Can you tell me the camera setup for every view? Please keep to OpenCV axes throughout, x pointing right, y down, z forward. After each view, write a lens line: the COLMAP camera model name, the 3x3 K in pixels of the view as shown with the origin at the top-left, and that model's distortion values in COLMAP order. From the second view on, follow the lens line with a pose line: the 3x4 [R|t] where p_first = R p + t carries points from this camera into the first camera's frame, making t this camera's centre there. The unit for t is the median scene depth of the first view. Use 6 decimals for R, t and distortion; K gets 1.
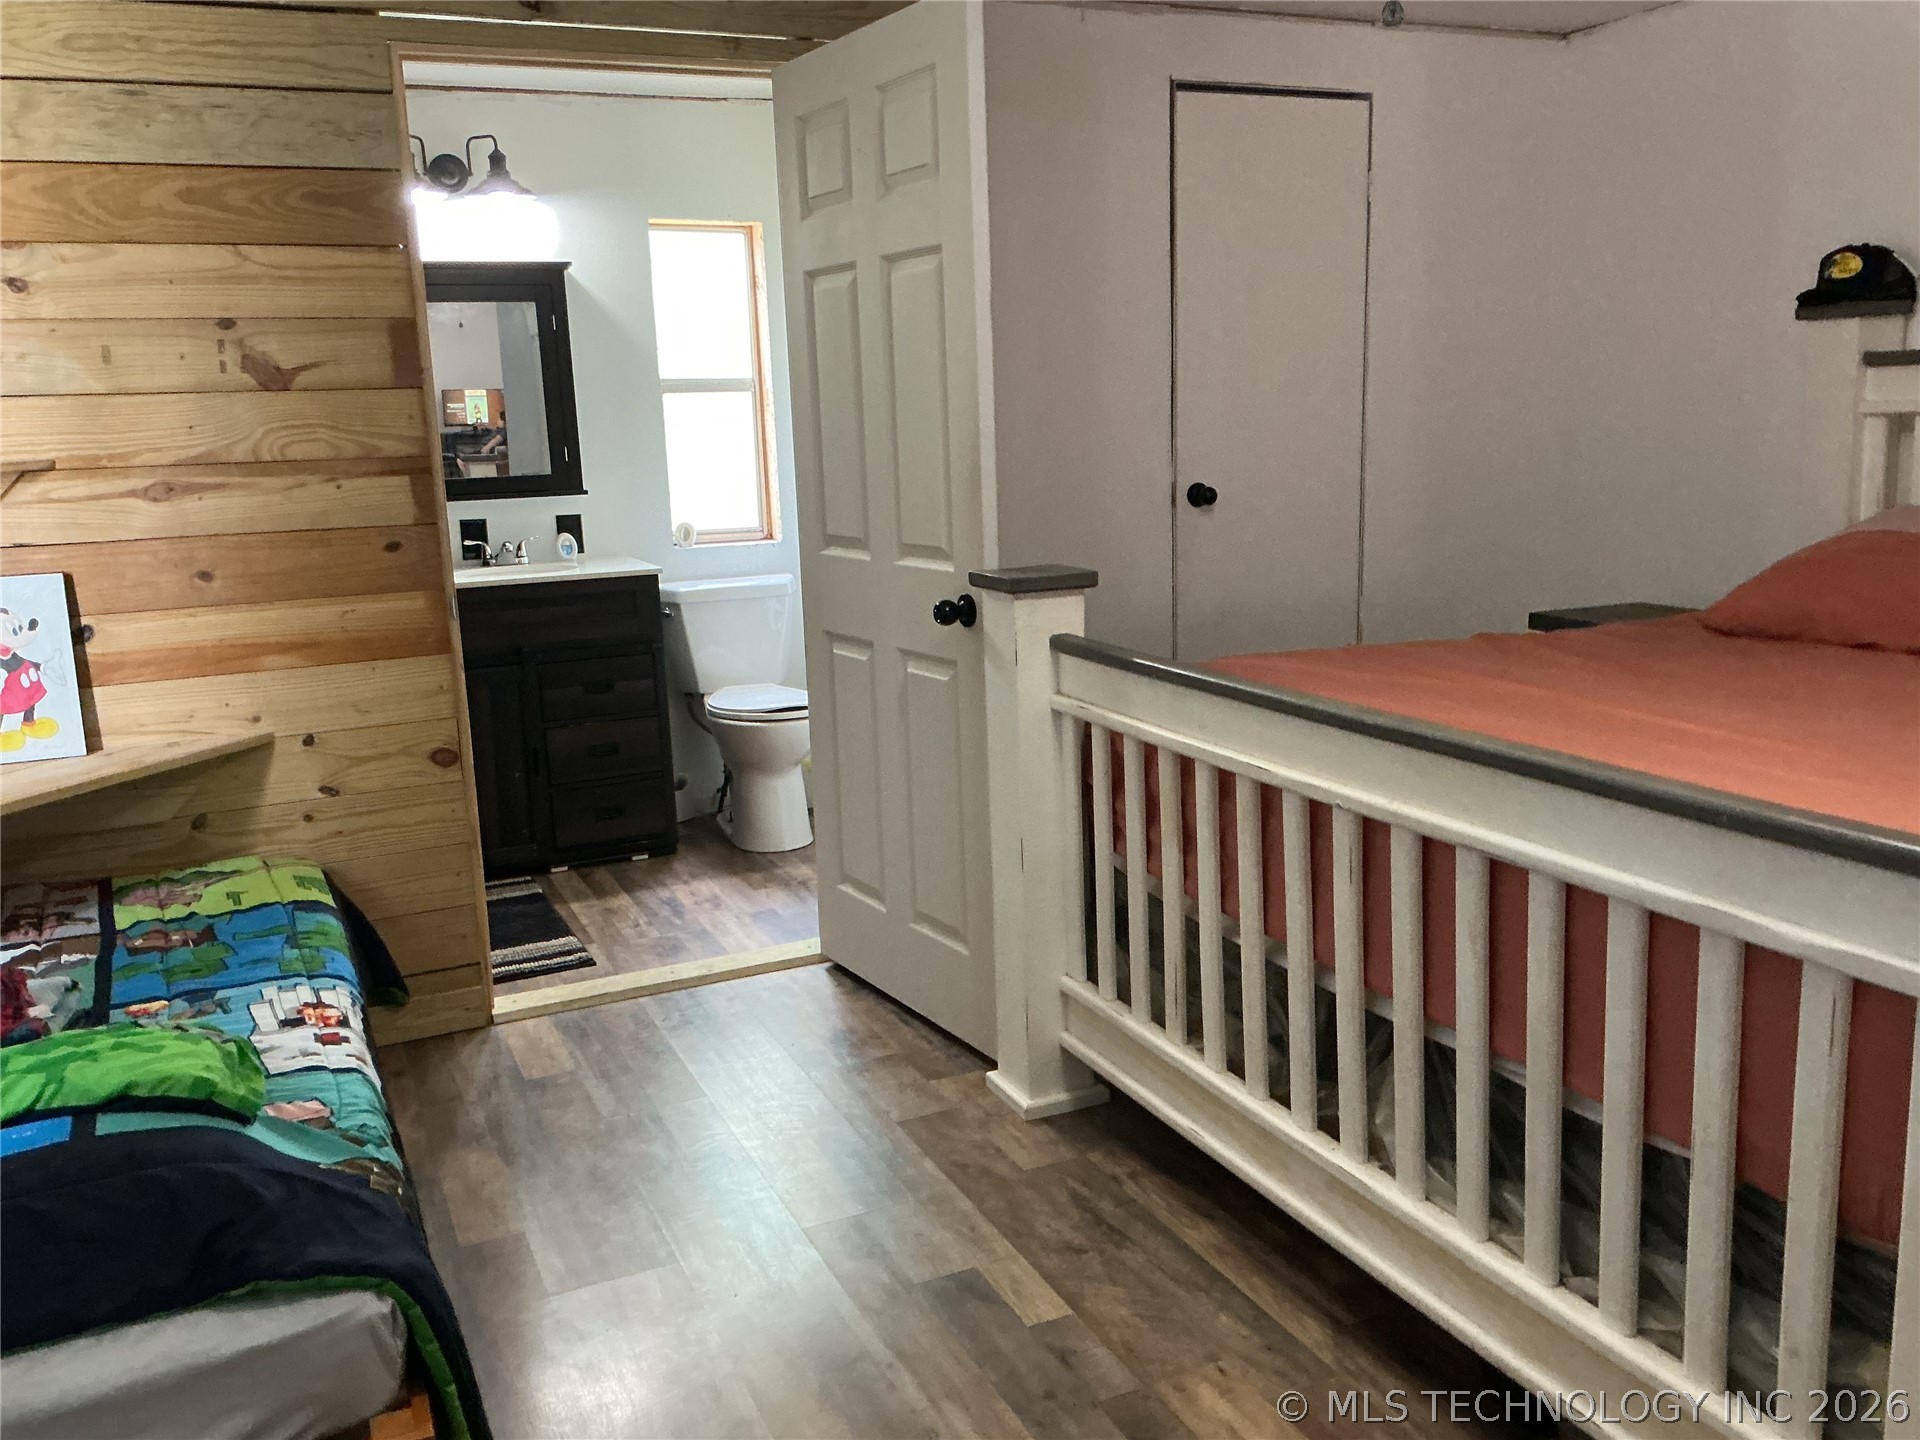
lens RADIAL K [[1579.0, 0, 960.0], [0, 1579.0, 720.0], [0, 0, 1]] dist [0.130322, -0.246725]
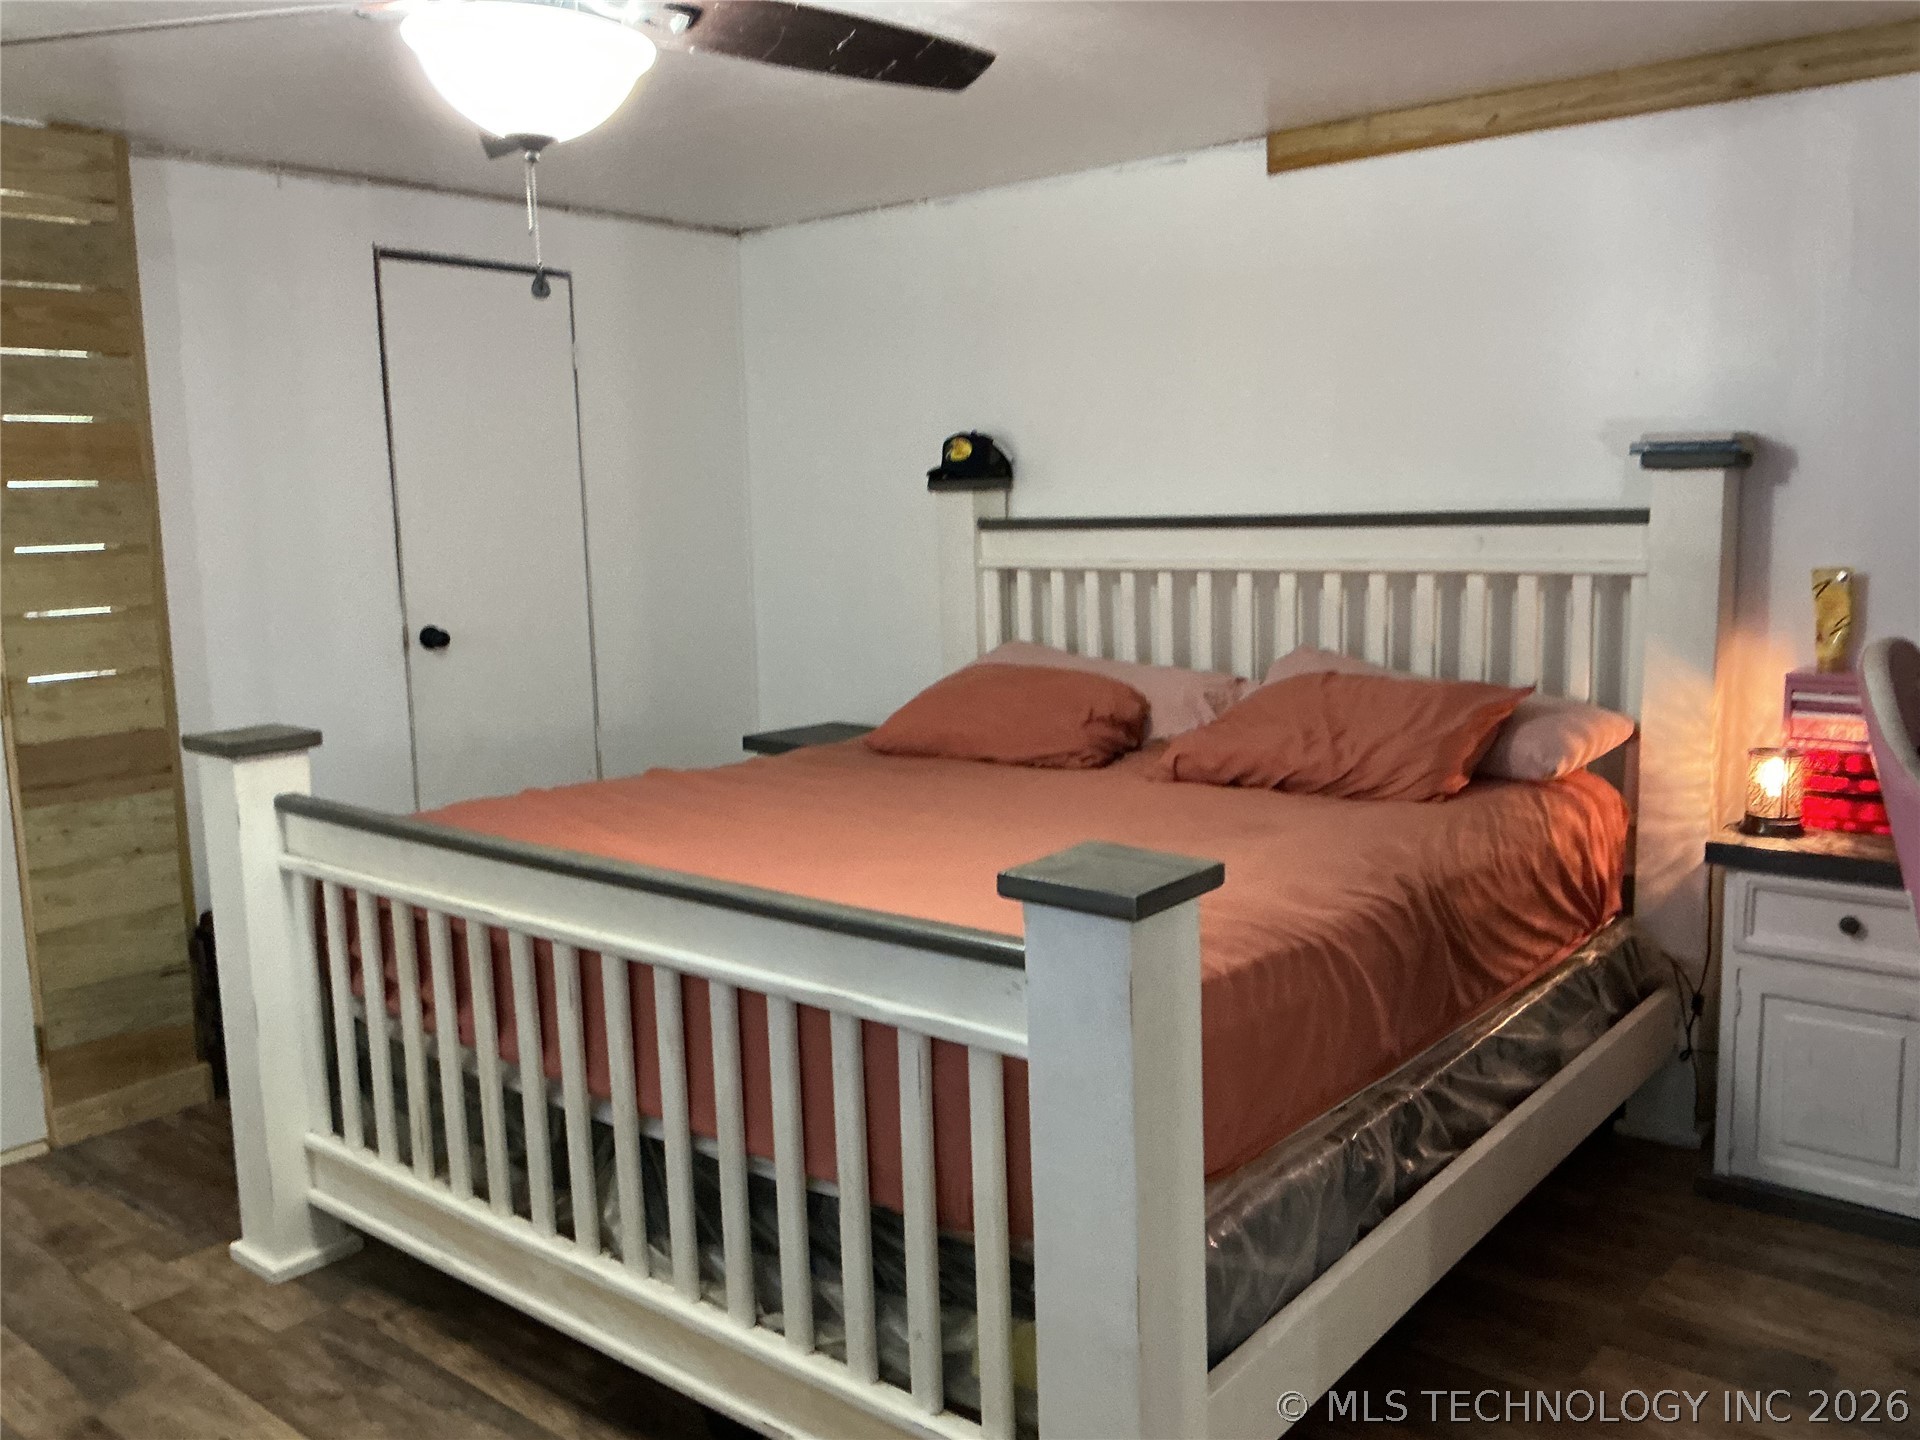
lens RADIAL K [[1621.7, 0, 960.0], [0, 1621.7, 720.0], [0, 0, 1]] dist [0.057454, -0.106425]
pose [[0.902436, -0.048742, 0.428058, 0.010239], [0.076491, 0.995921, -0.047856, -0.024559], [-0.423979, 0.075929, 0.902483, -0.177922]]
